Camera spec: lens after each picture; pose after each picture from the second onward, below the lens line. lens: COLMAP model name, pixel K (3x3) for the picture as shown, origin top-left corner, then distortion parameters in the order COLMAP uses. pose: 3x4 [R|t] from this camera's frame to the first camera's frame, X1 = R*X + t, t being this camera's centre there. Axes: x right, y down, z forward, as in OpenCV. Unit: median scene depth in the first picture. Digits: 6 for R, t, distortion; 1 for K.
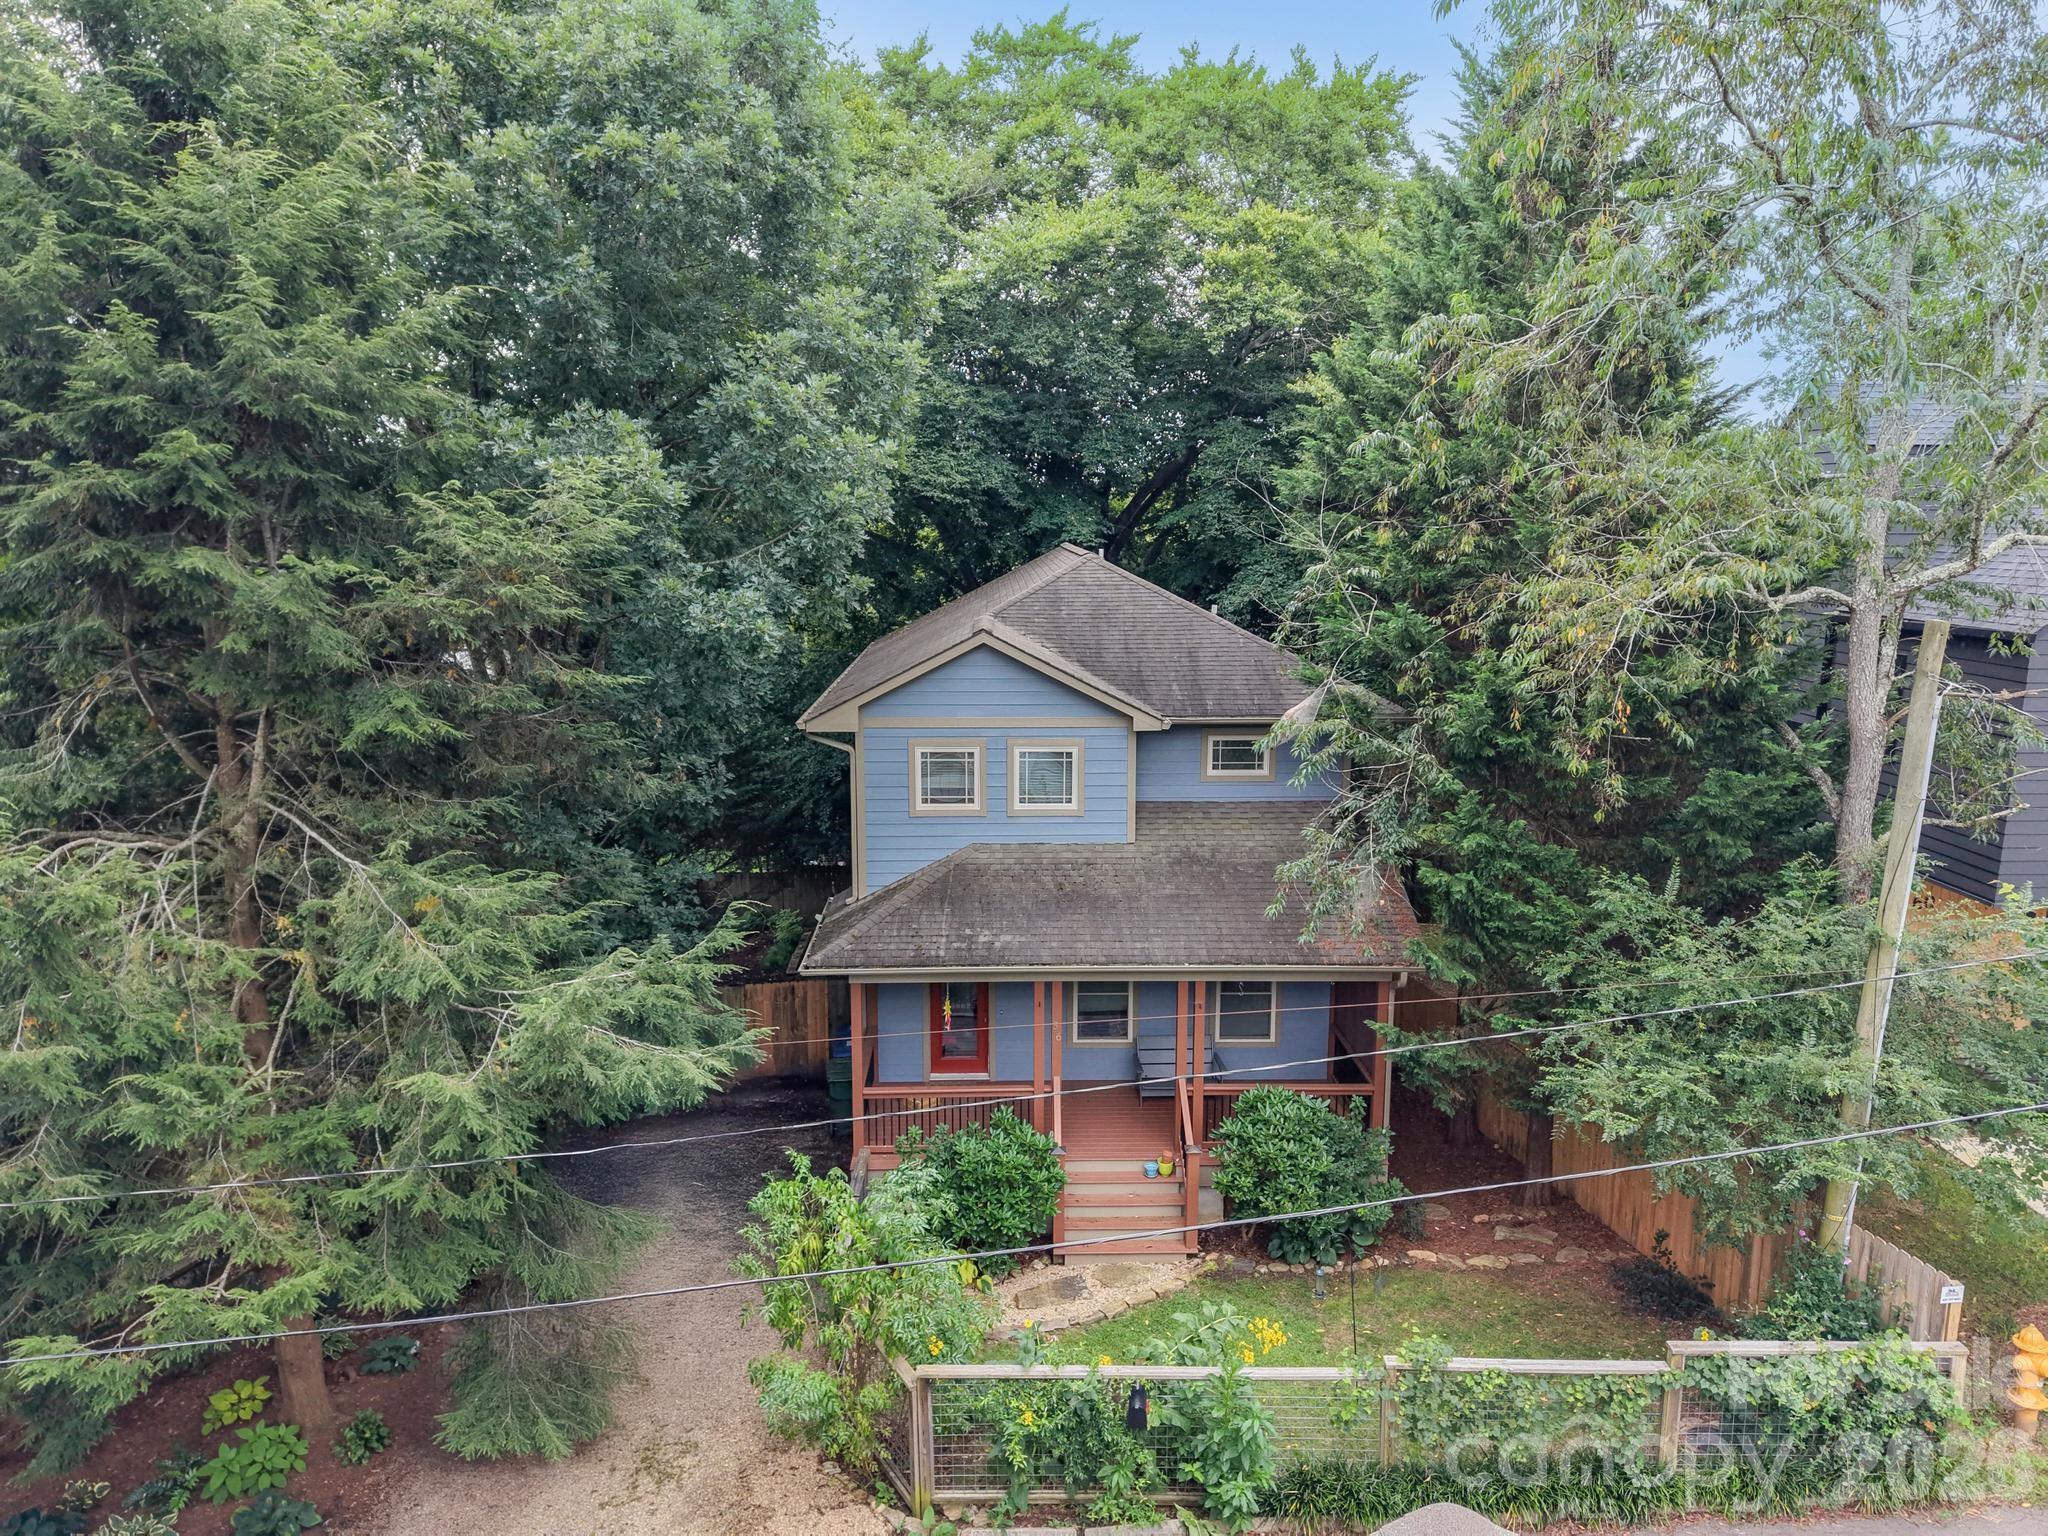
lens RADIAL K [[1406.8, 0, 1024.0], [0, 1406.8, 768.0], [0, 0, 1]] dist [0.089614, -0.096744]
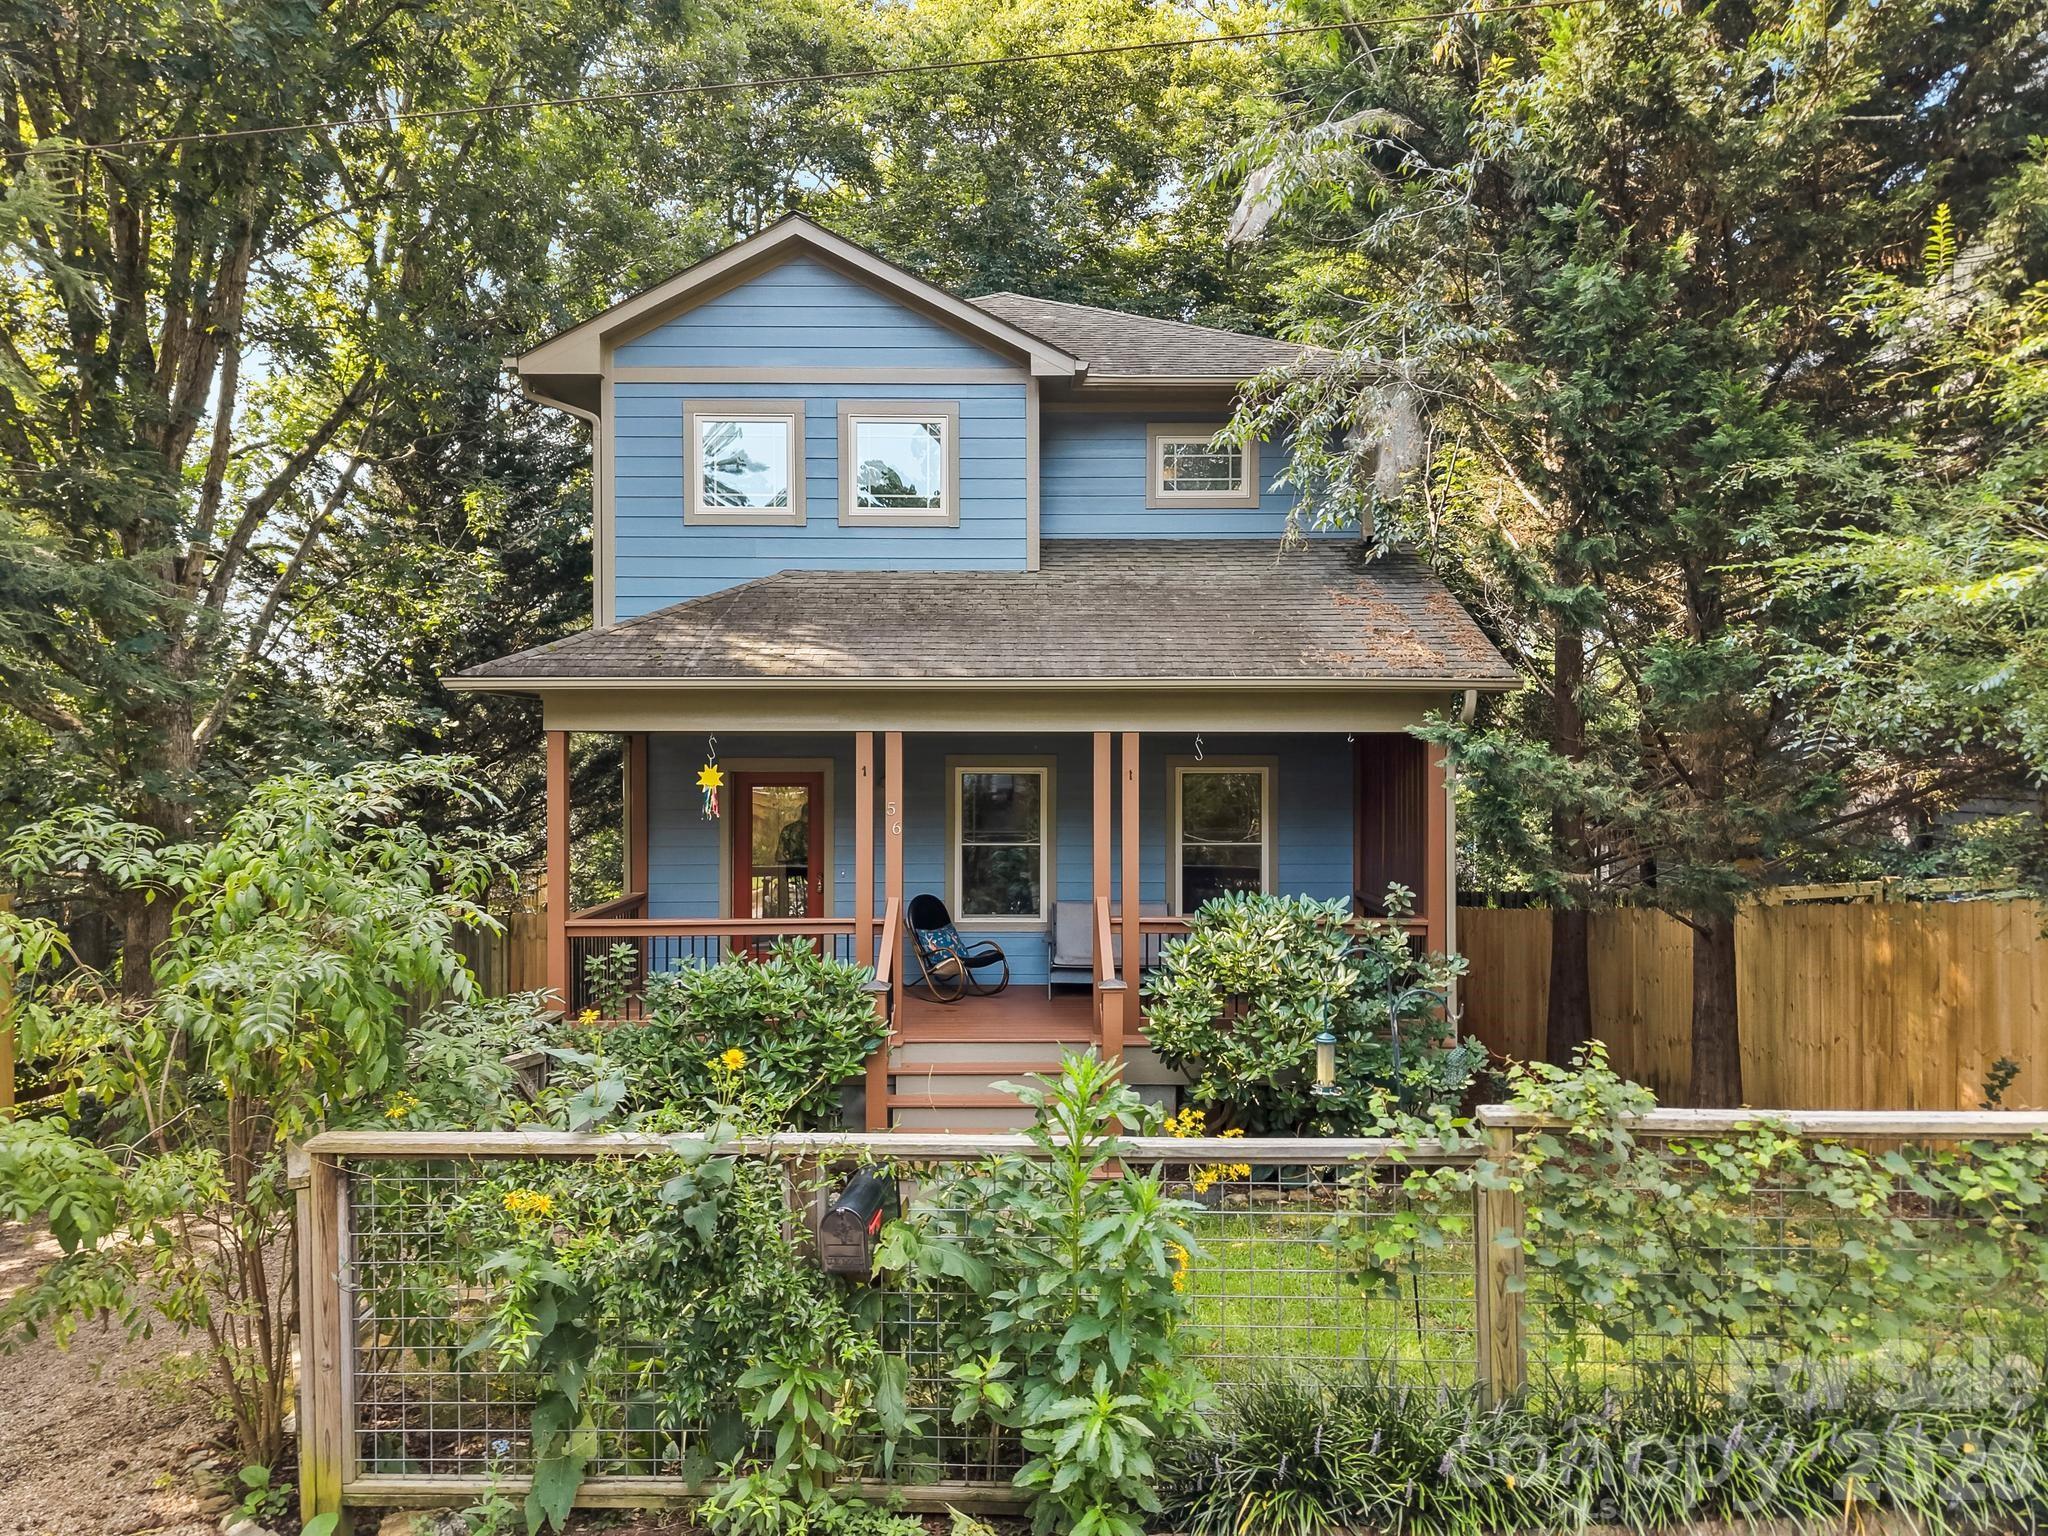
lens RADIAL K [[1406.8, 0, 1024.0], [0, 1406.8, 768.0], [0, 0, 1]] dist [0.089614, -0.096744]
pose [[0.999681, -0.000675, -0.025230, 0.093726], [-0.003636, 0.985359, -0.170453, 0.267731], [0.024976, 0.170490, 0.985043, 0.406455]]
